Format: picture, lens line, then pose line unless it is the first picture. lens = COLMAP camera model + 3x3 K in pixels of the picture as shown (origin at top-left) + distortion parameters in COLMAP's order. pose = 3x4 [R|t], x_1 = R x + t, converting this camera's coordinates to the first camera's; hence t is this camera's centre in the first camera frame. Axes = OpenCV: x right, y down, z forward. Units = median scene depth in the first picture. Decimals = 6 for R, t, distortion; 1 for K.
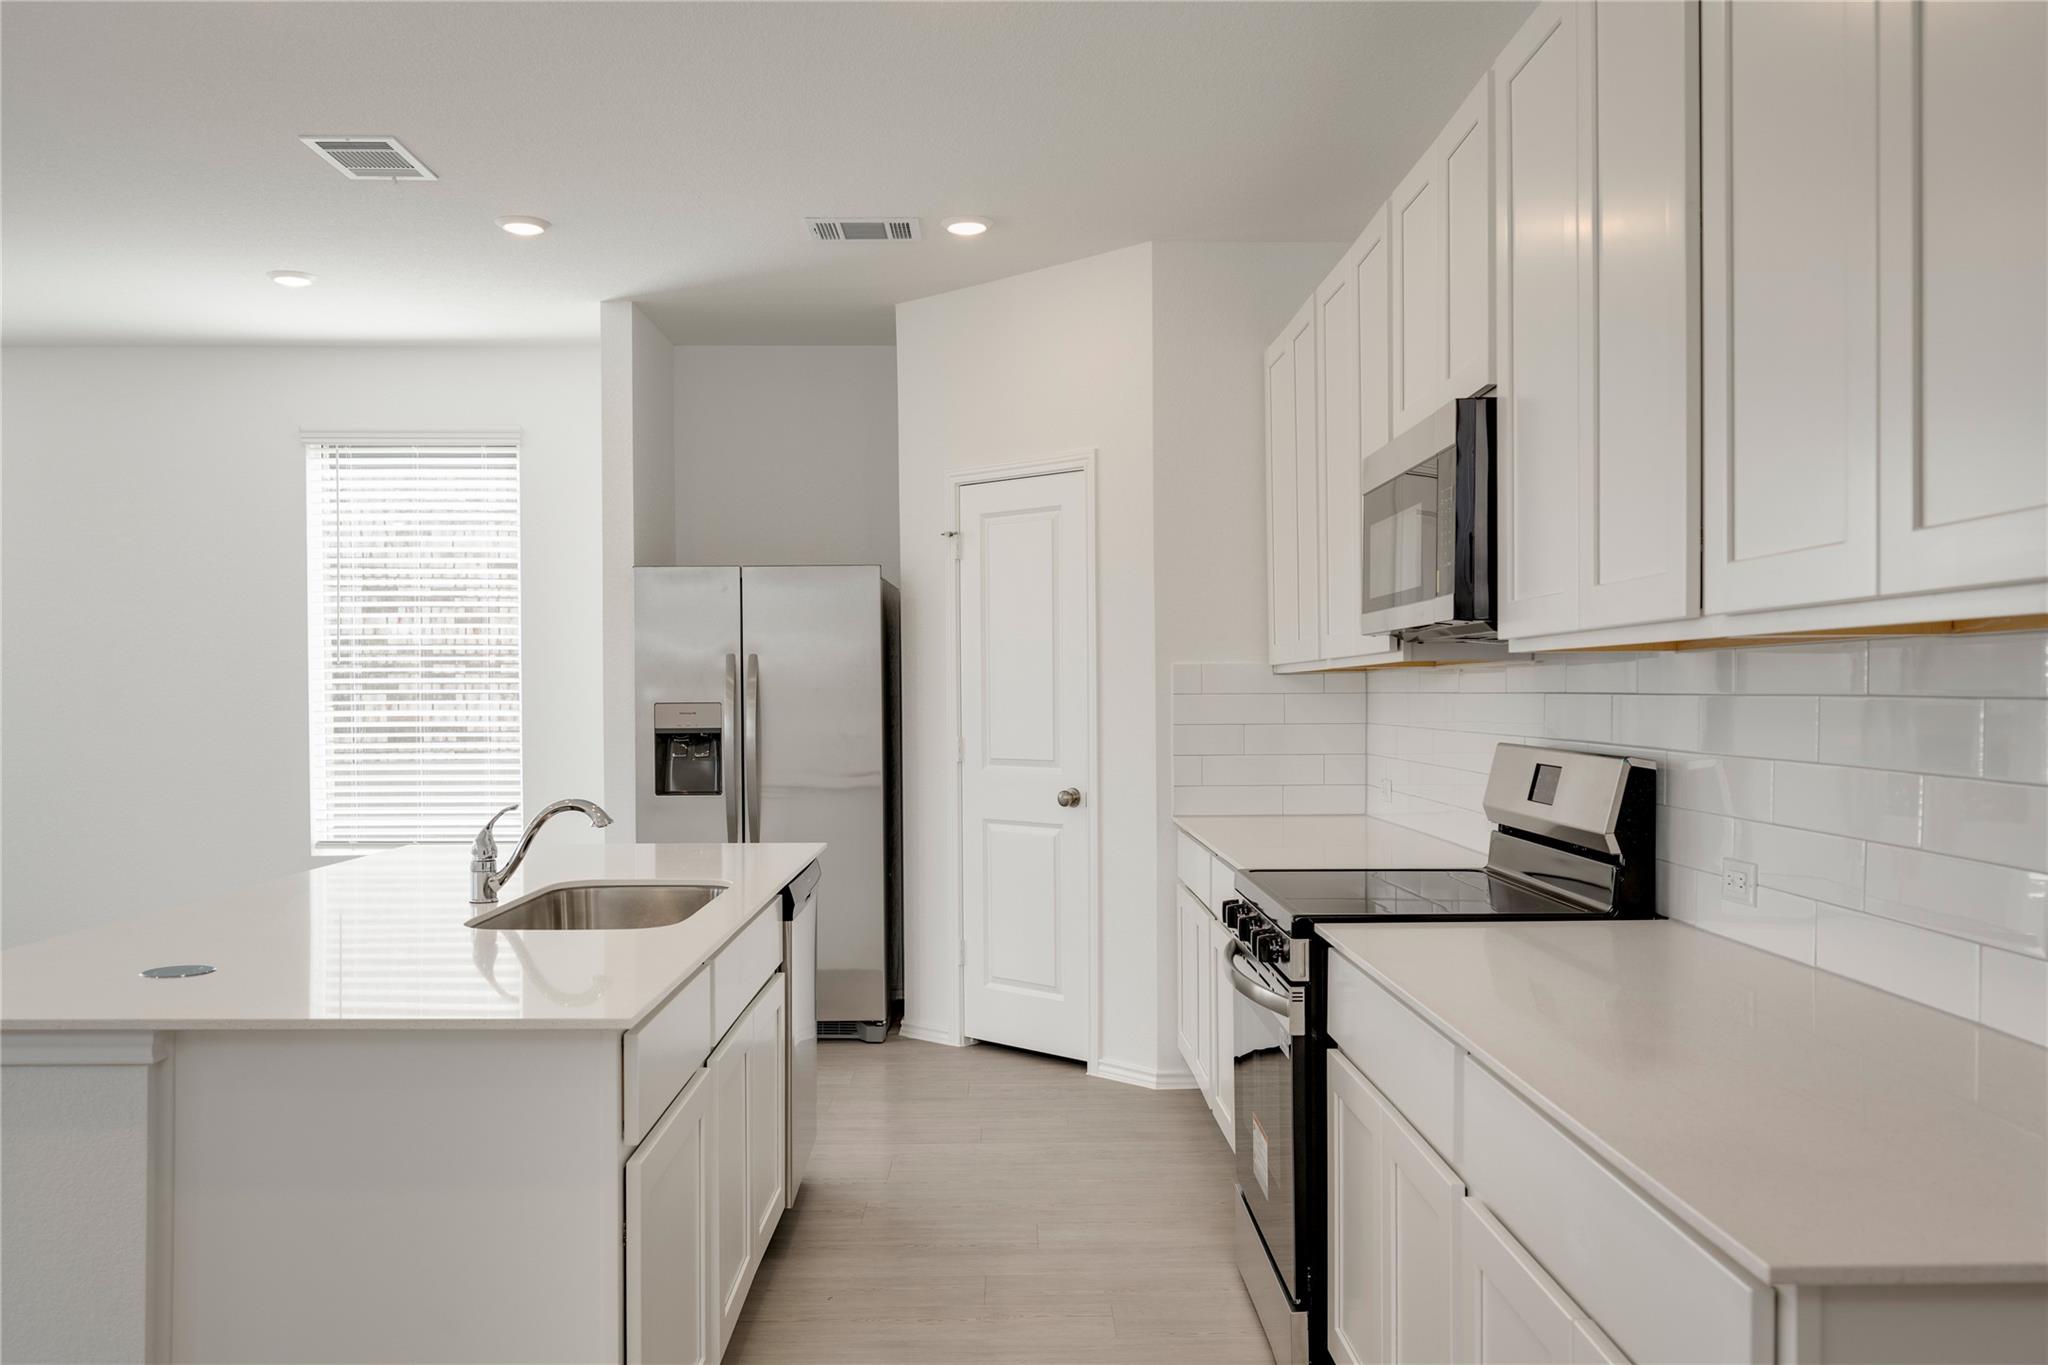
lens RADIAL K [[1648.0, 0, 1024.0], [0, 1648.0, 682.5], [0, 0, 1]] dist [-0.003249, 0.001313]
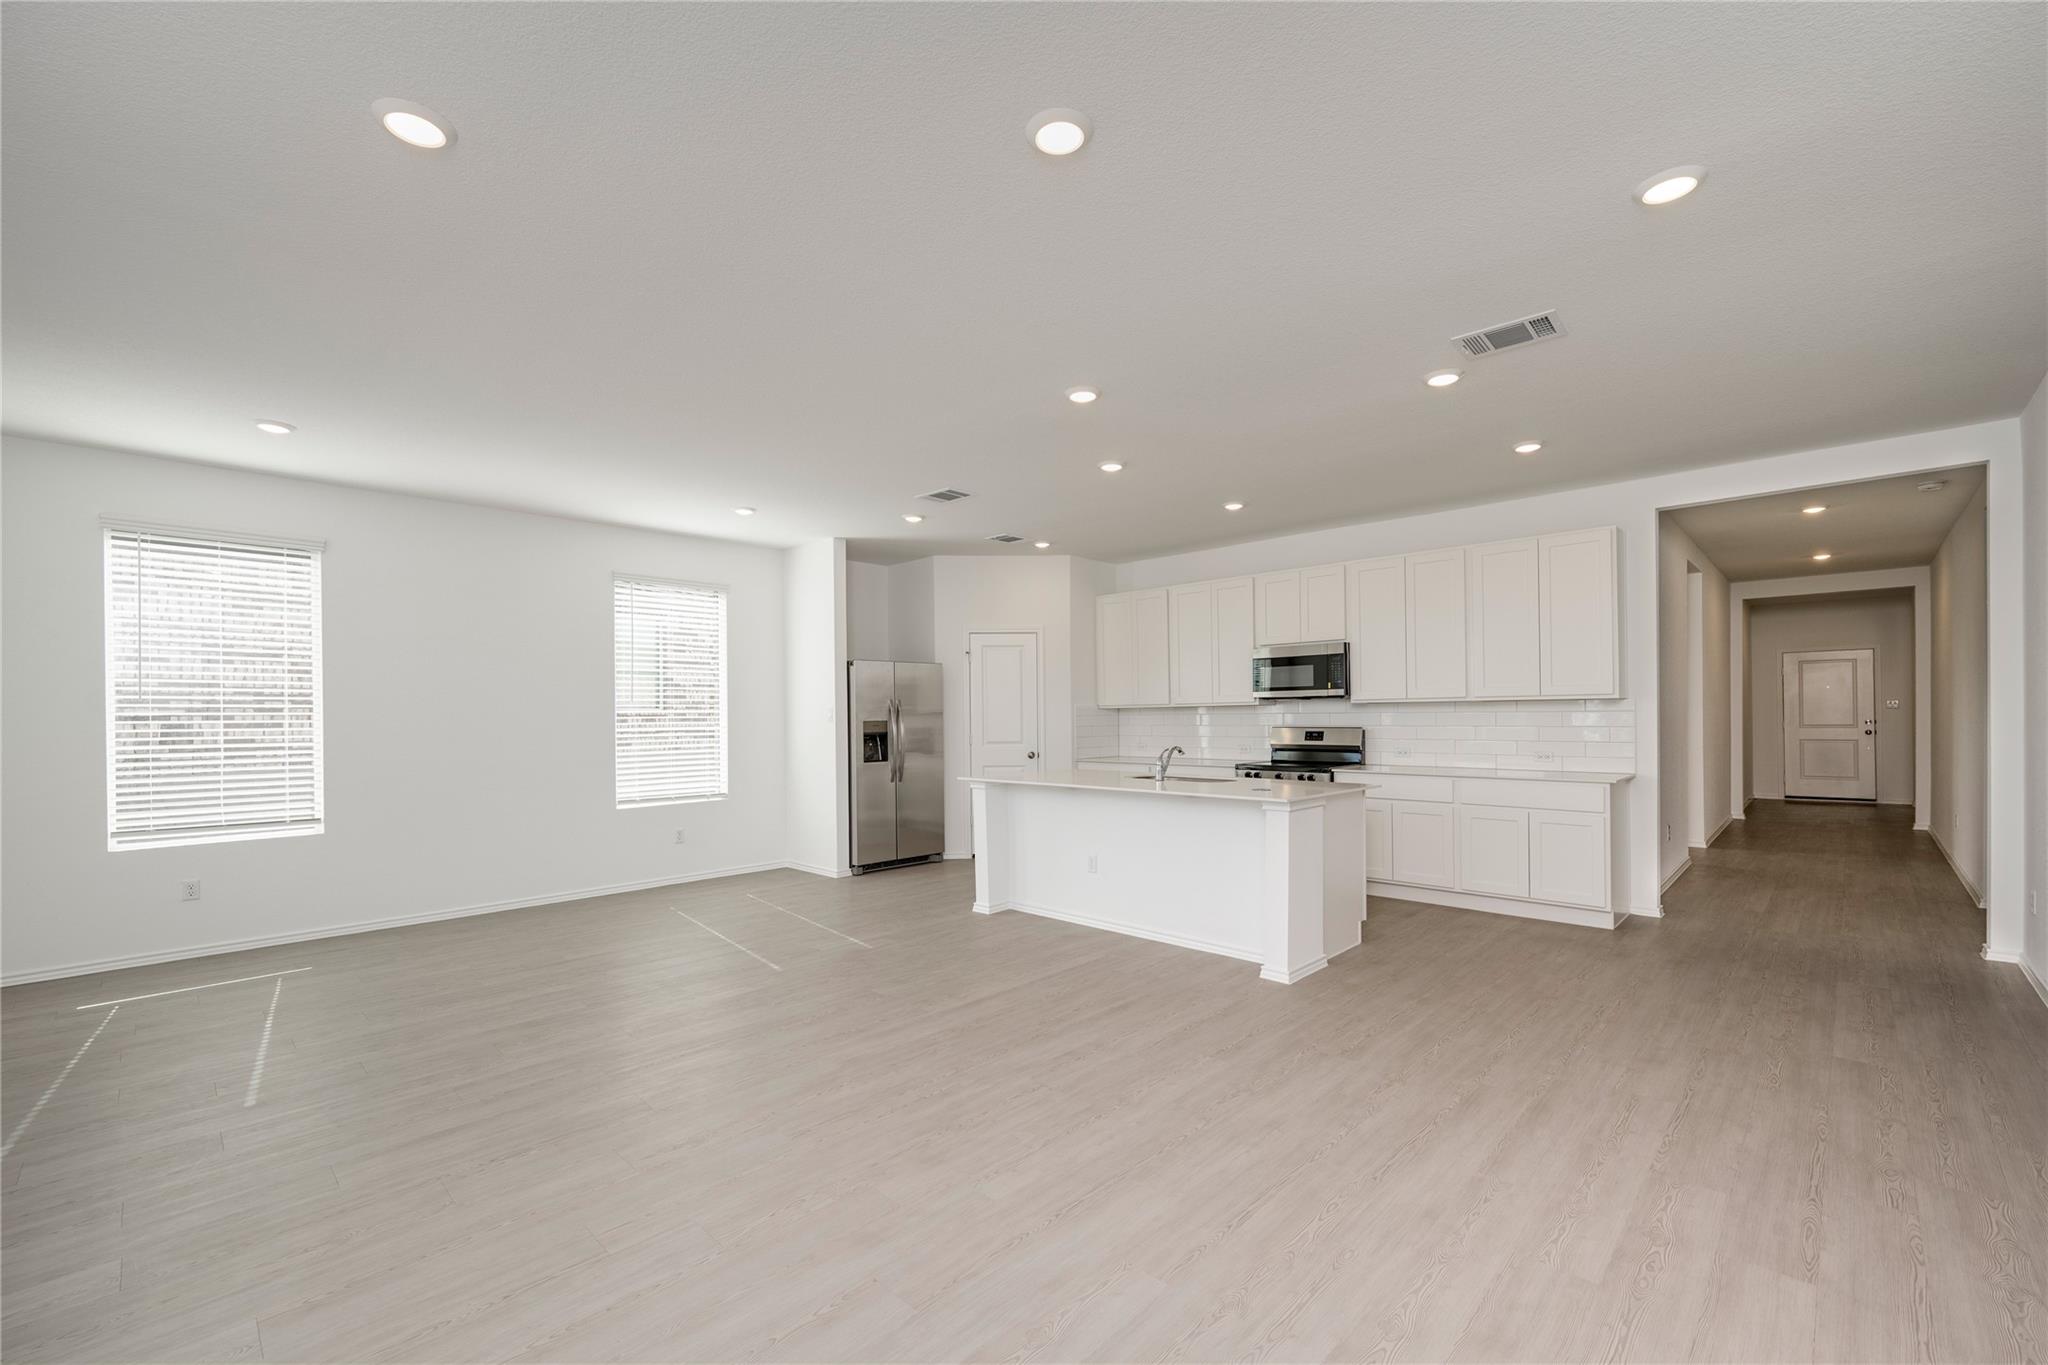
lens RADIAL K [[868.1, 0, 1032.1], [0, 868.1, 711.5], [0, 0, 1]] dist [0.027685, 0.000030]
pose [[0.691823, -0.000520, 0.722067, -0.918809], [0.004022, 0.999987, -0.003133, 0.003766], [-0.722056, 0.005071, 0.691816, 0.021557]]
